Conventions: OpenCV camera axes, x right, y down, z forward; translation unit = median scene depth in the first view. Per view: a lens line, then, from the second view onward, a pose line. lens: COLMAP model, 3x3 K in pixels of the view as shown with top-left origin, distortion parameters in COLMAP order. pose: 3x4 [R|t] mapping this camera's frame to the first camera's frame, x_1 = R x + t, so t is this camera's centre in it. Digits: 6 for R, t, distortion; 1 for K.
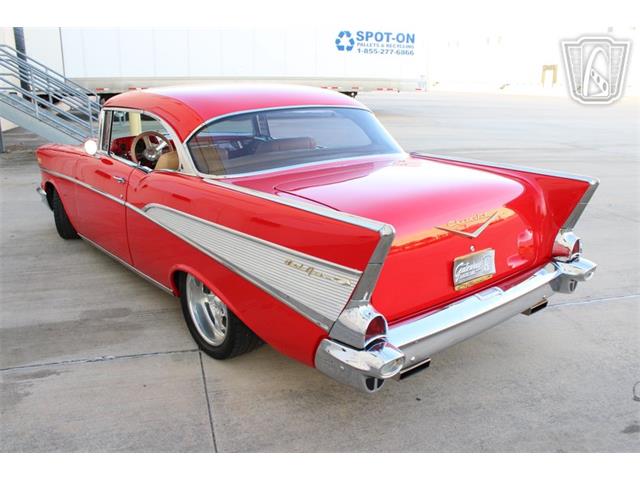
lens RADIAL K [[560.7, 0, 320.0], [0, 560.7, 240.0], [0, 0, 1]] dist [-0.123854, 0.084534]
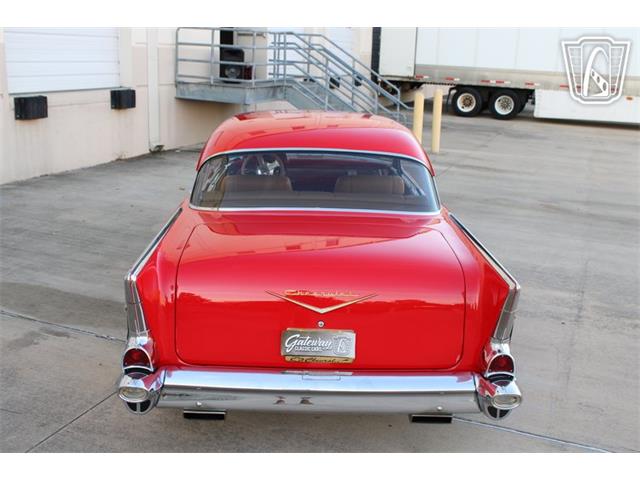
lens RADIAL K [[691.5, 0, 320.0], [0, 691.5, 240.0], [0, 0, 1]] dist [-0.083053, 0.039705]
pose [[0.786477, 0.188580, -0.588125, 0.796144], [-0.203510, 0.978193, 0.041507, -0.147594], [0.583127, 0.087045, 0.807704, 0.029386]]
